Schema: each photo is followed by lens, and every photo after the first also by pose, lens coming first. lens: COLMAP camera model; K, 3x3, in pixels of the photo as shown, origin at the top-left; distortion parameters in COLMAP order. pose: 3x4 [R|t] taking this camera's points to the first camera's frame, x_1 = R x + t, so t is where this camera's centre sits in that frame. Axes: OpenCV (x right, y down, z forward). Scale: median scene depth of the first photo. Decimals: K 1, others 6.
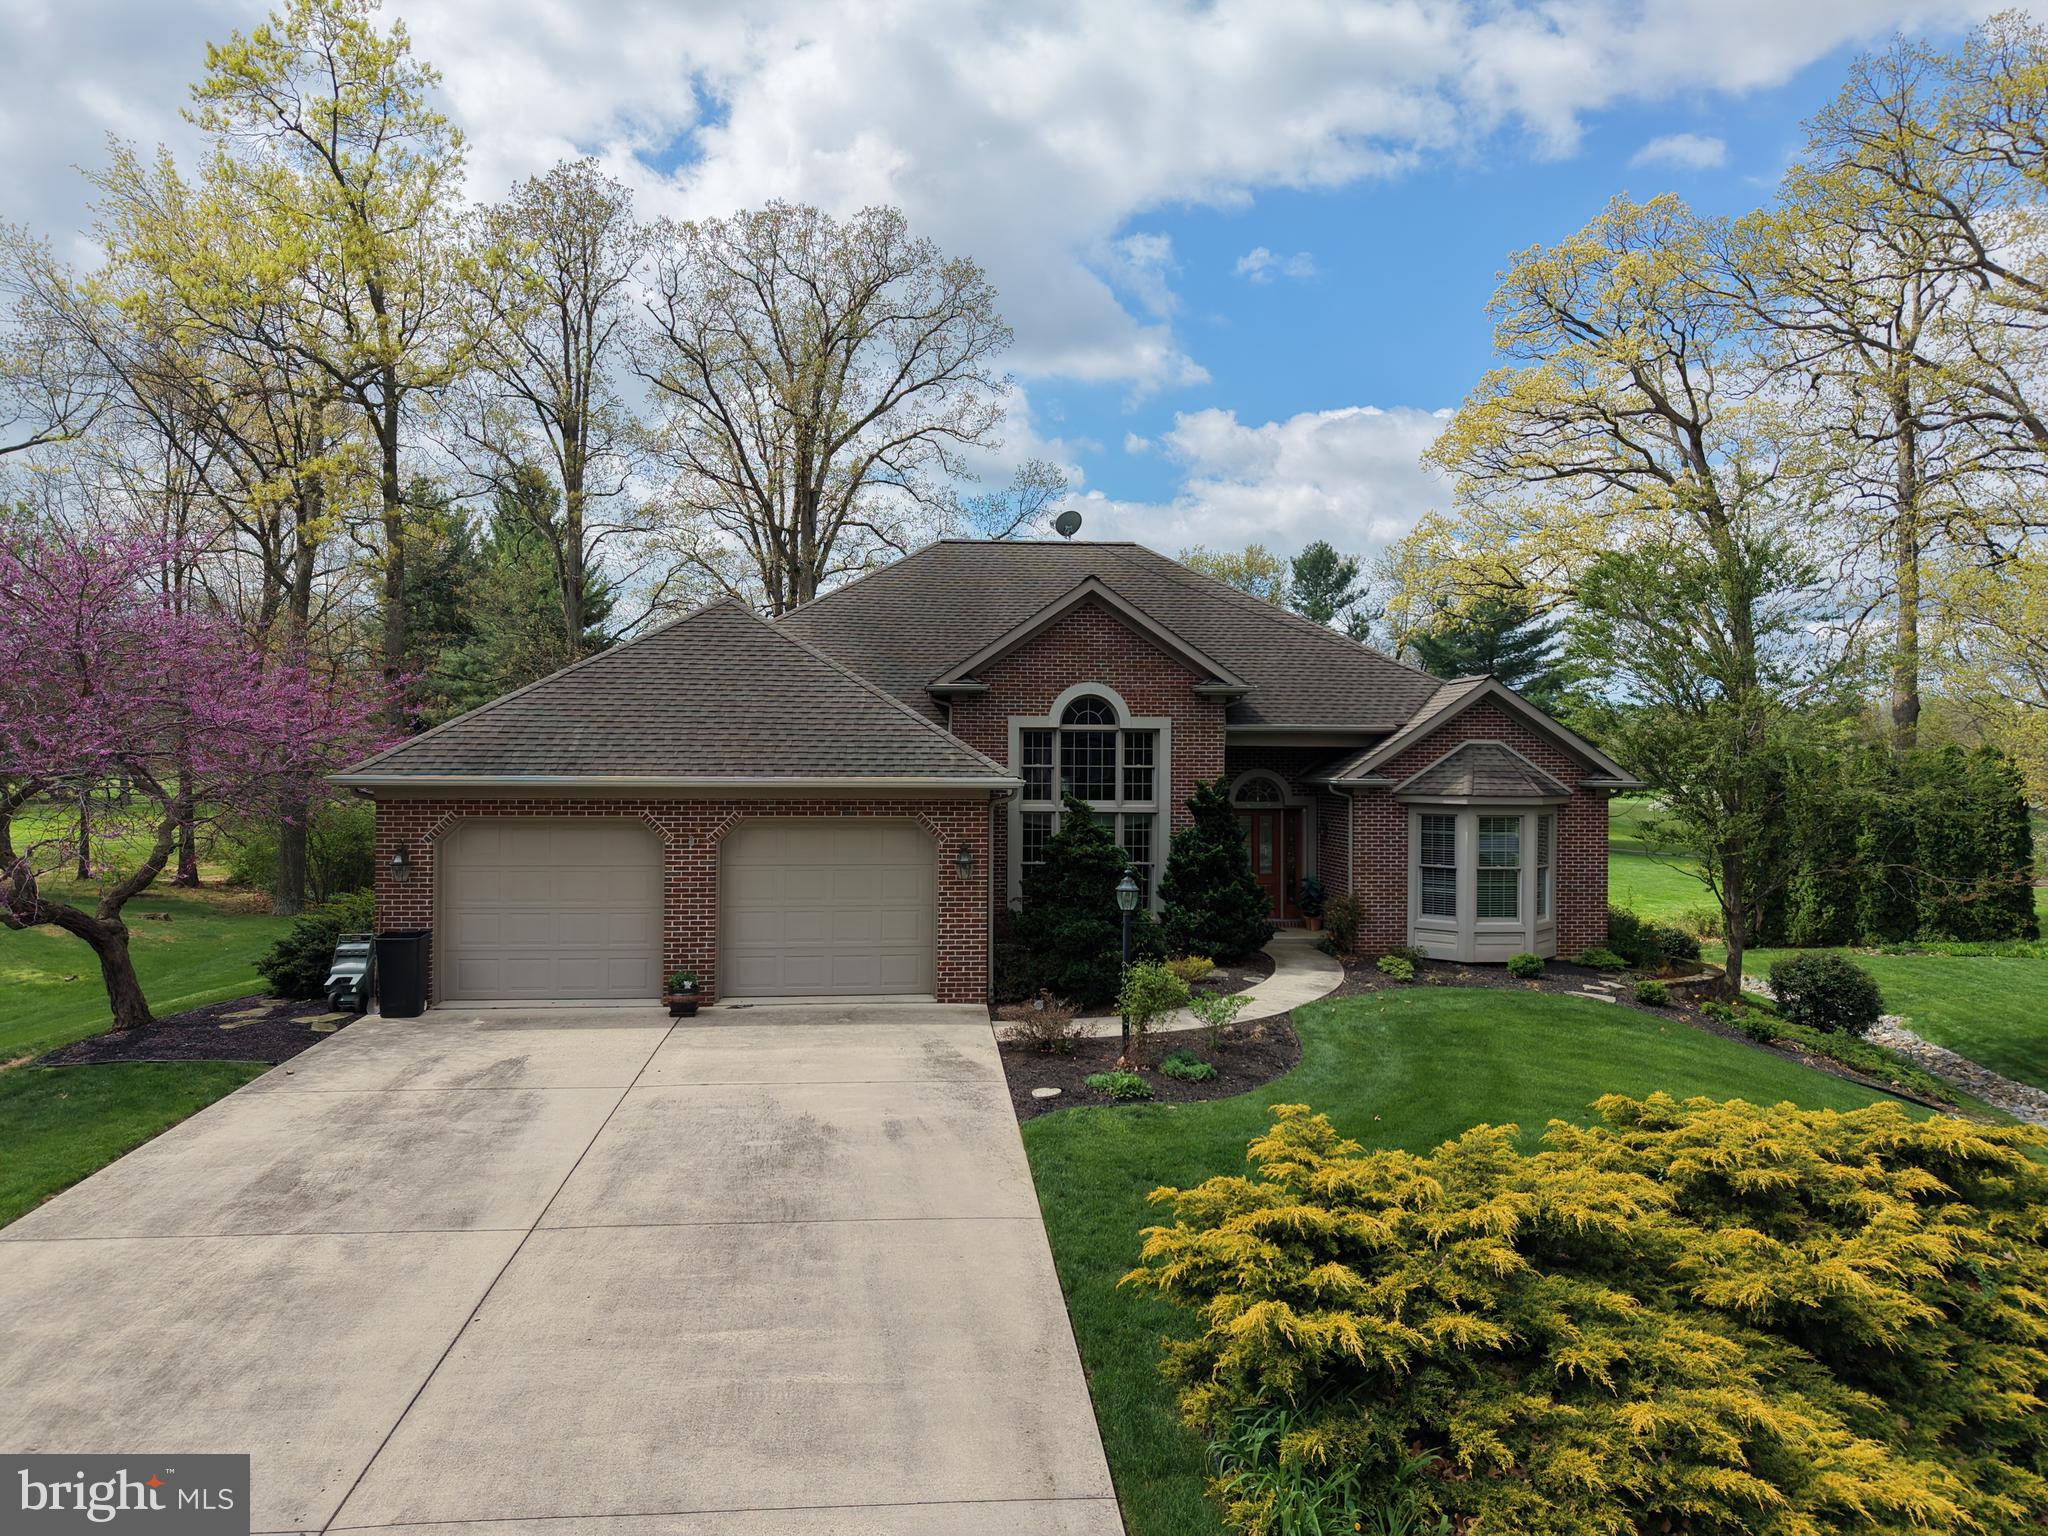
lens RADIAL K [[1384.6, 0, 1029.7], [0, 1384.6, 763.8], [0, 0, 1]] dist [0.026214, -0.030716]
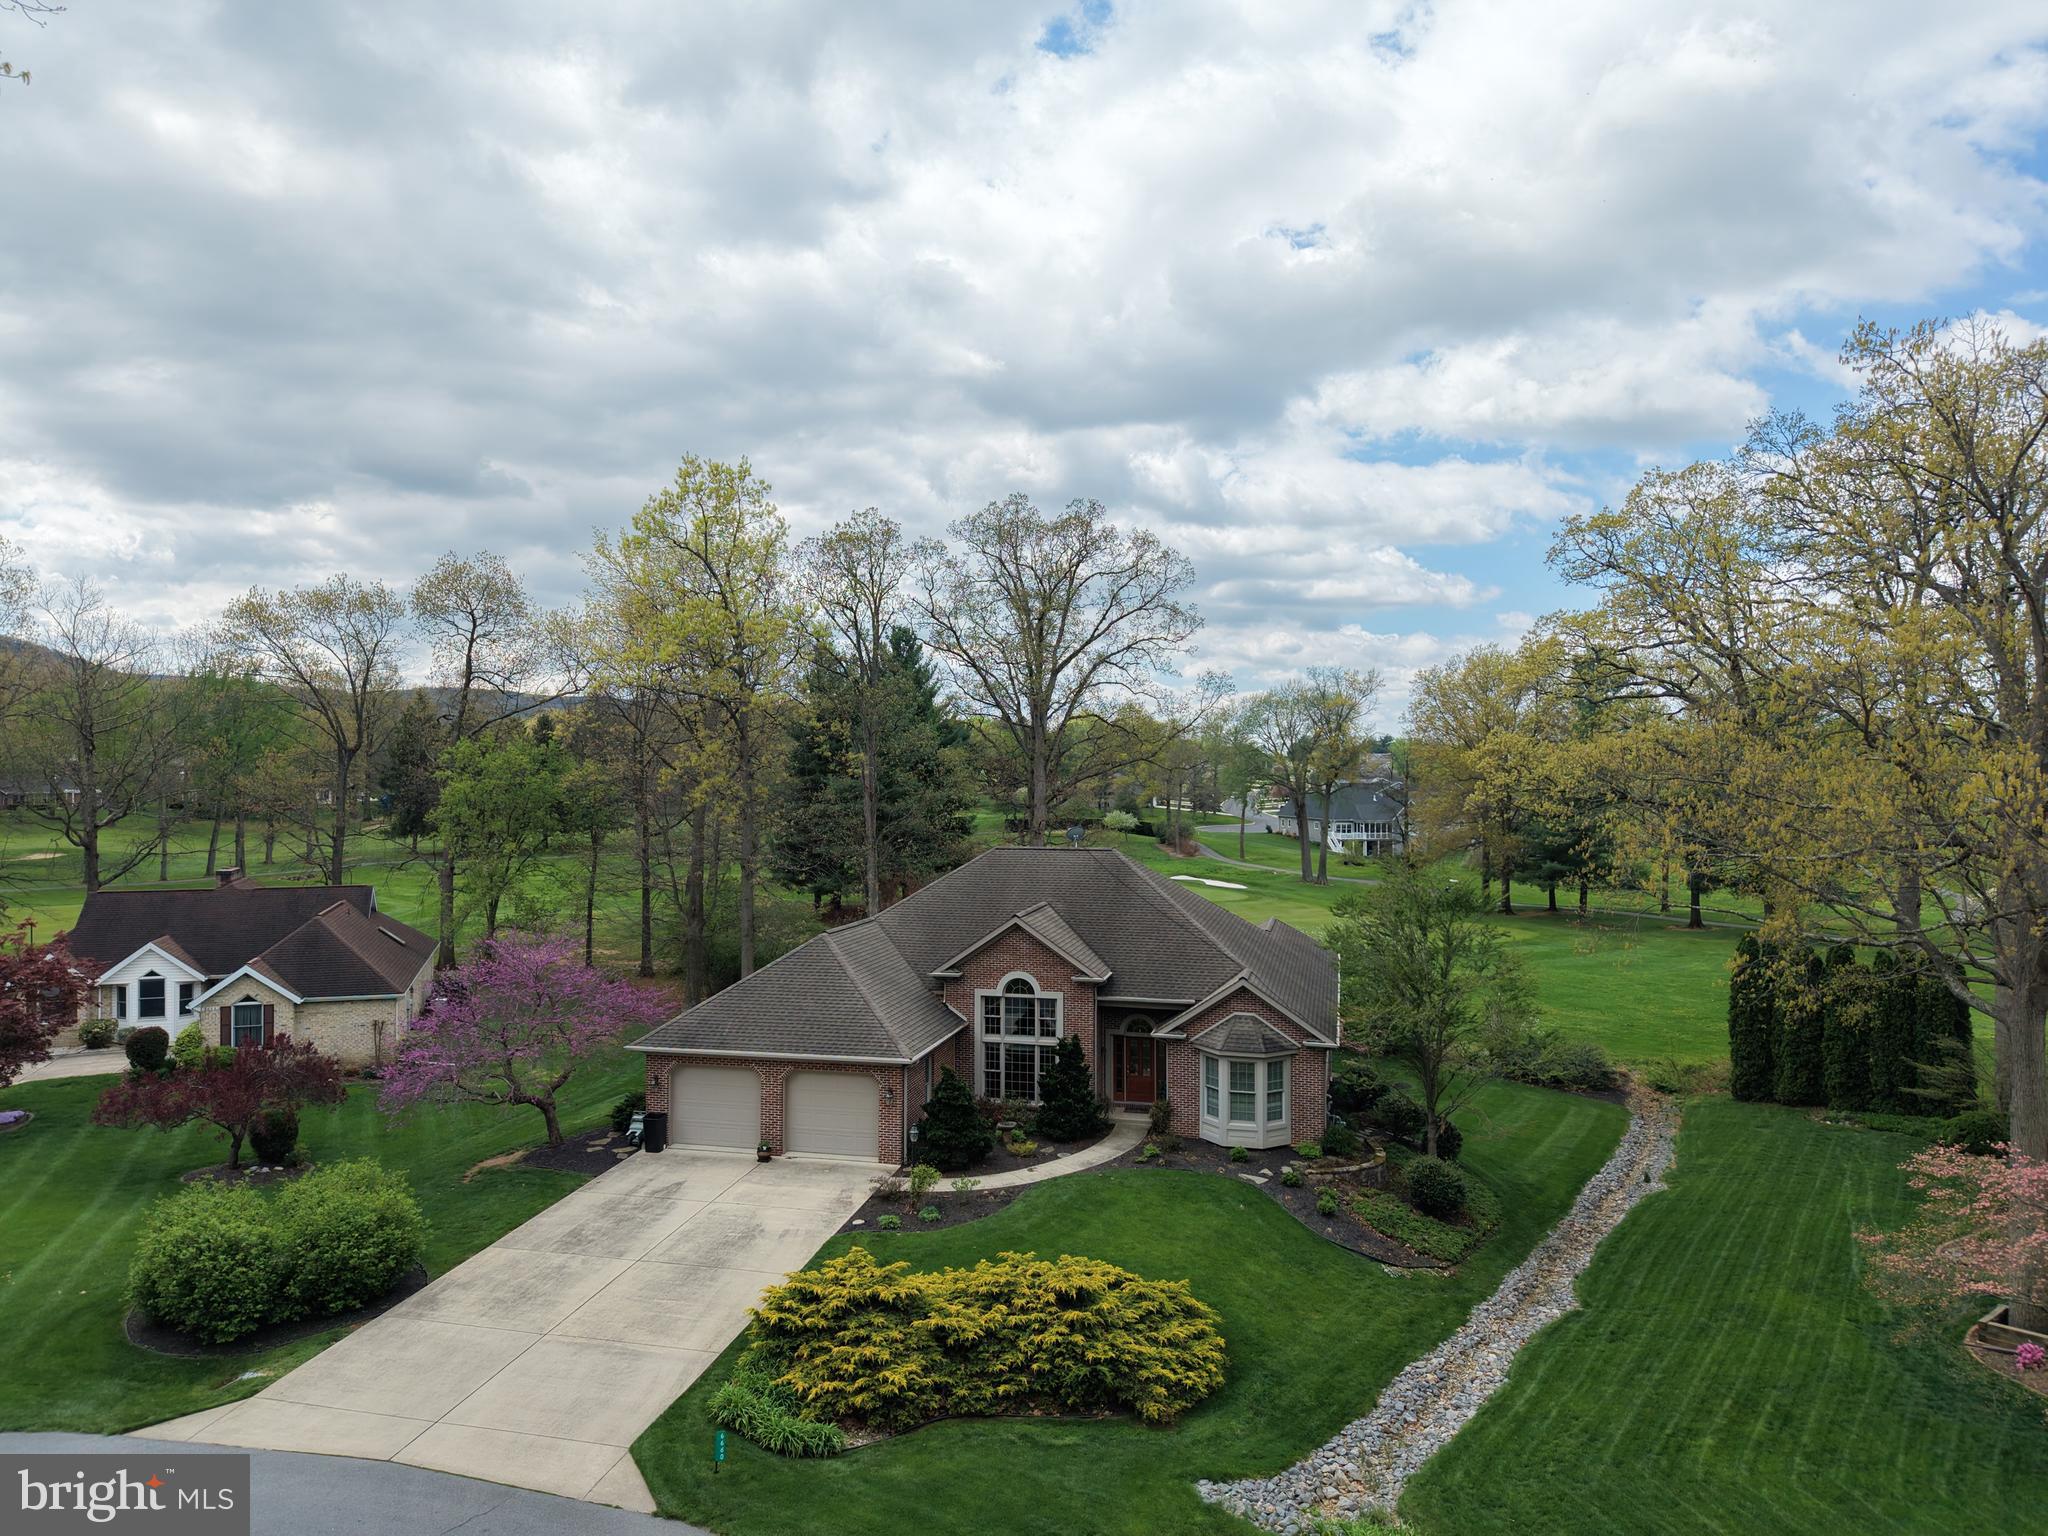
lens RADIAL K [[1384.6, 0, 1006.3], [0, 1384.6, 750.1], [0, 0, 1]] dist [0.026214, -0.030716]
pose [[0.945318, -0.010891, -0.325968, 0.617821], [0.007194, 0.999895, -0.012544, -0.324008], [0.326071, 0.009513, 0.945297, -0.713871]]
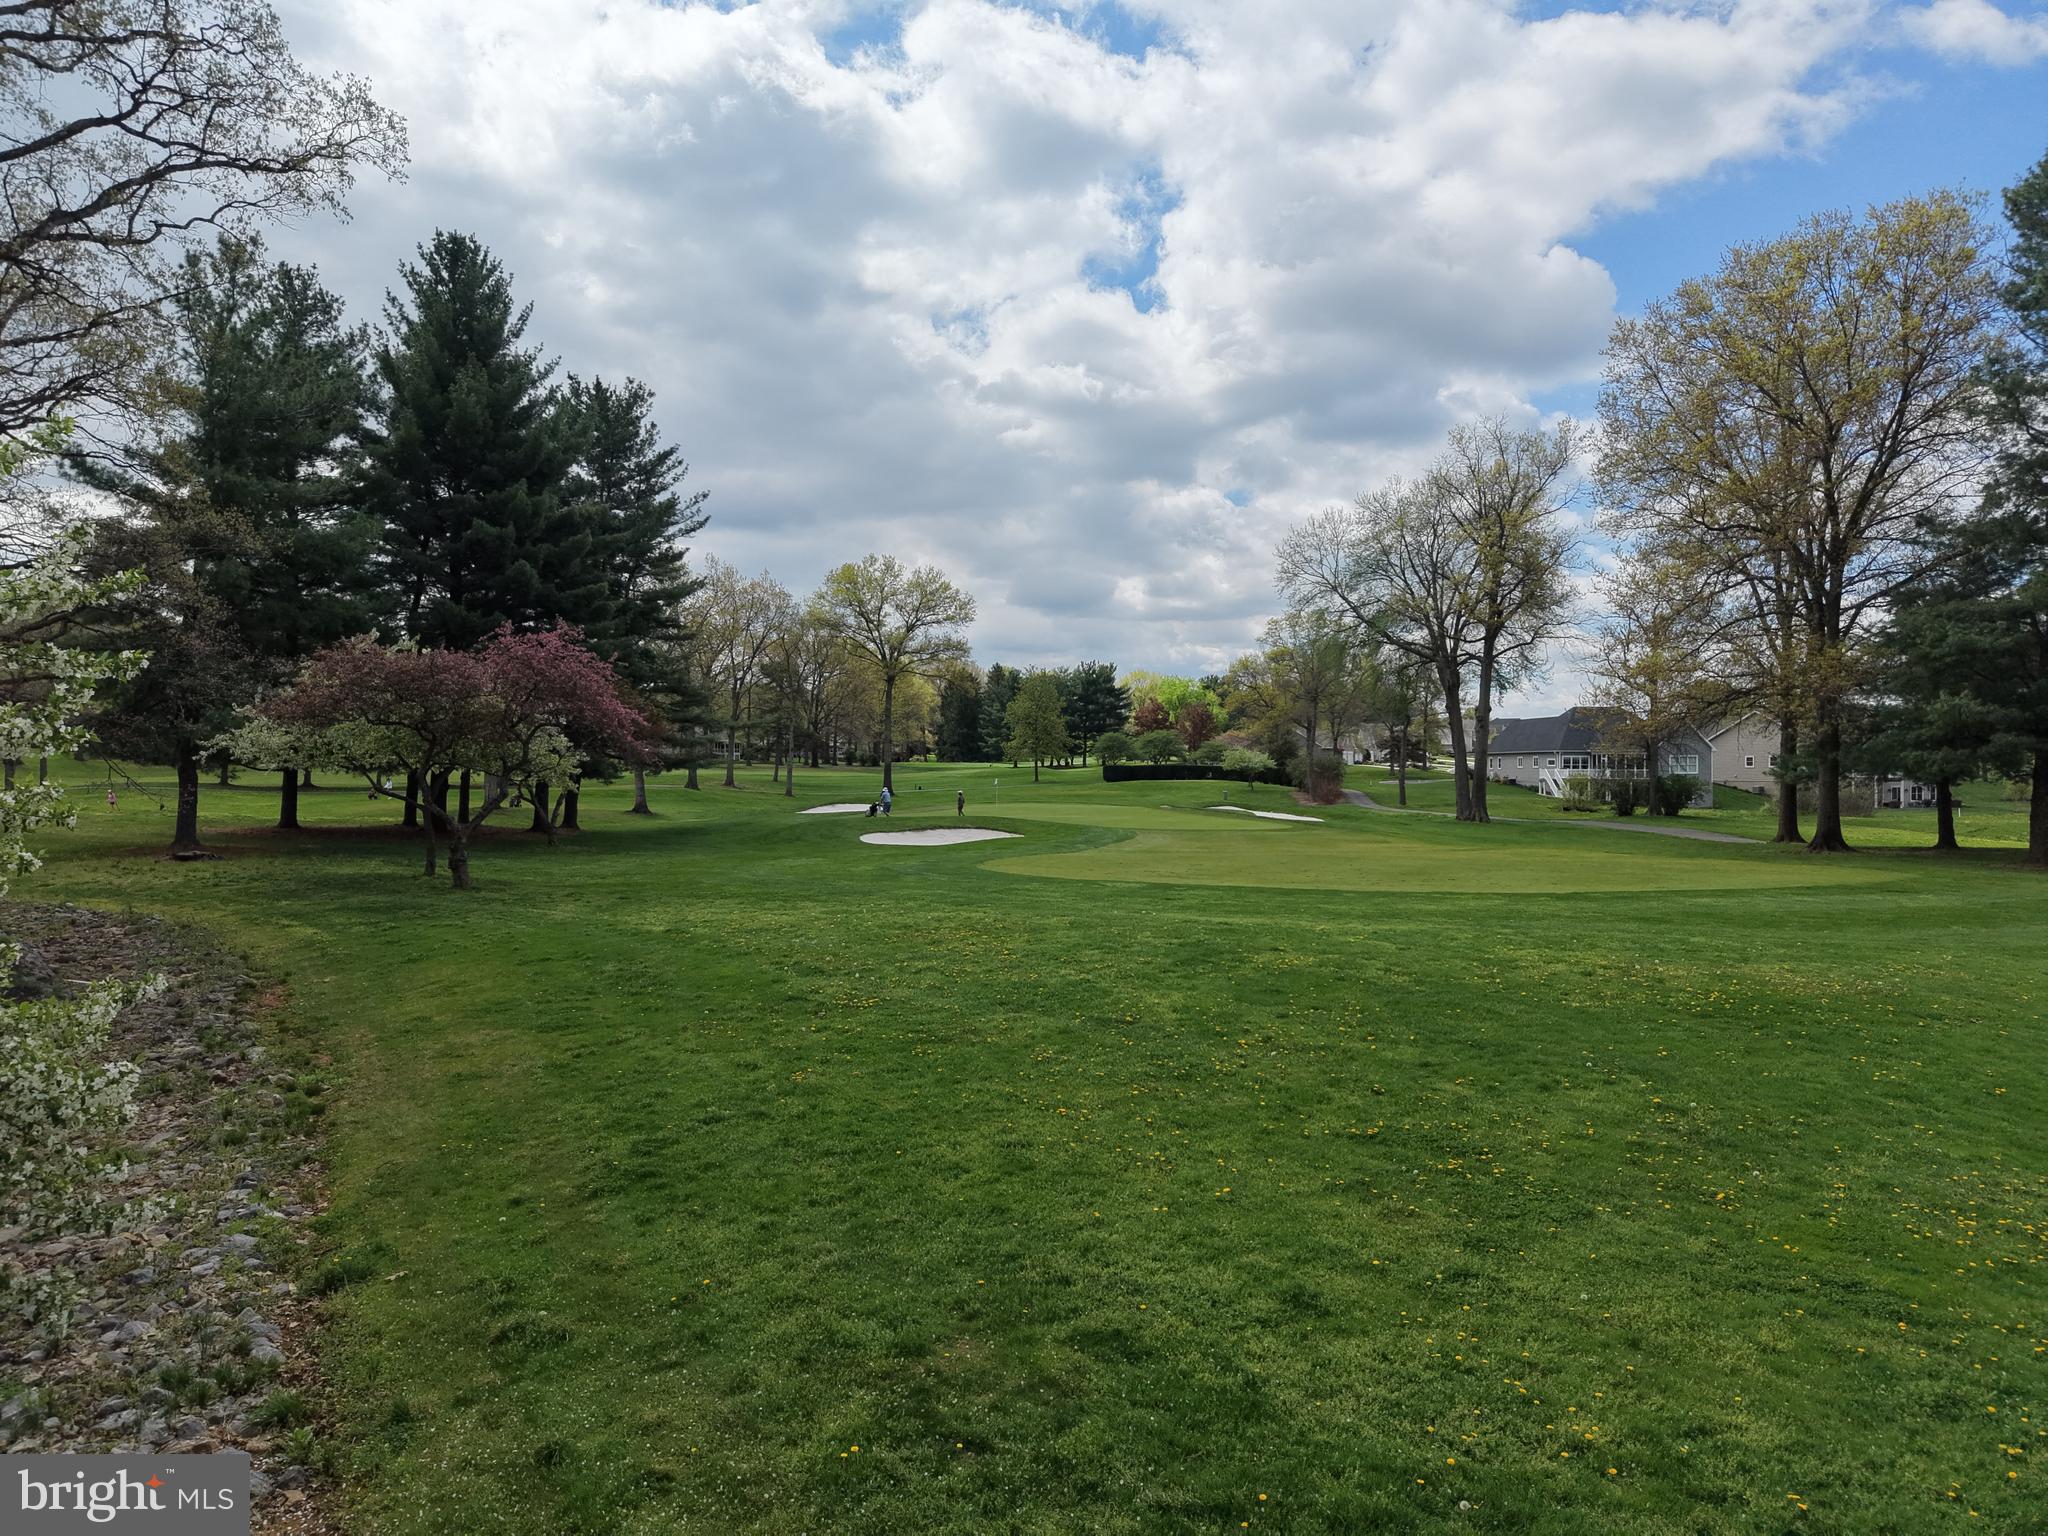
lens RADIAL K [[1384.6, 0, 1022.6], [0, 1384.6, 764.3], [0, 0, 1]] dist [0.026214, -0.030716]
pose [[0.863962, -0.012806, -0.503394, 0.692292], [0.010613, 0.999918, -0.007221, 0.121814], [0.503445, 0.000896, 0.864027, 2.321496]]
